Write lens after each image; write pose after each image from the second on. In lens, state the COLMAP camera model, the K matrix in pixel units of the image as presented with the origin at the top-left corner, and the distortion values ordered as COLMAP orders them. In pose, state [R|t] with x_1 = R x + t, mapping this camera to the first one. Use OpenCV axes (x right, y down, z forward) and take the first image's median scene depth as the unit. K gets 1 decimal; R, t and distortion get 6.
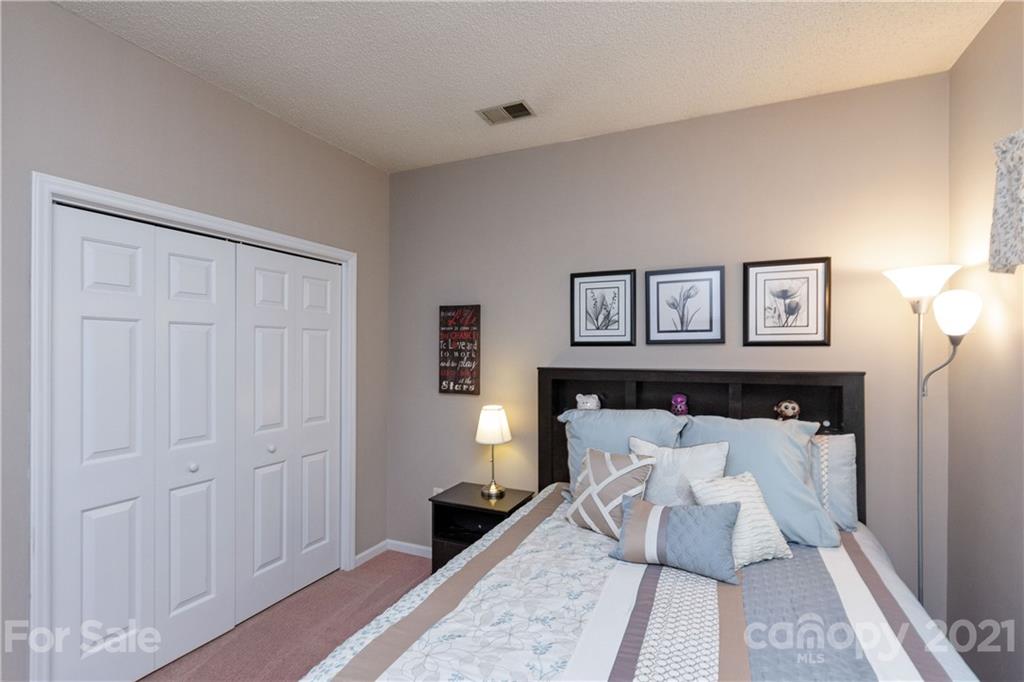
lens RADIAL K [[483.7, 0, 514.0], [0, 483.7, 351.1], [0, 0, 1]] dist [0.002313, 0.000719]
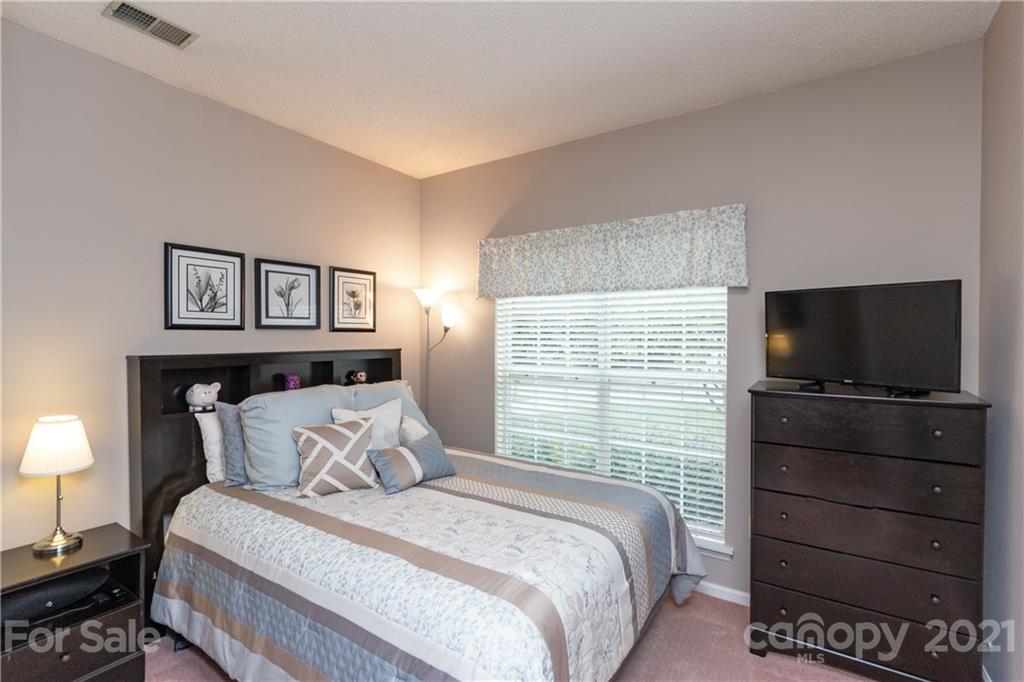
lens RADIAL K [[476.0, 0, 517.5], [0, 476.0, 339.7], [0, 0, 1]] dist [0.000195, 0.000211]
pose [[0.164358, -0.008877, 0.986361, -0.639615], [-0.002151, 0.999954, 0.009358, -0.001564], [-0.986398, -0.003659, 0.164332, 0.287809]]
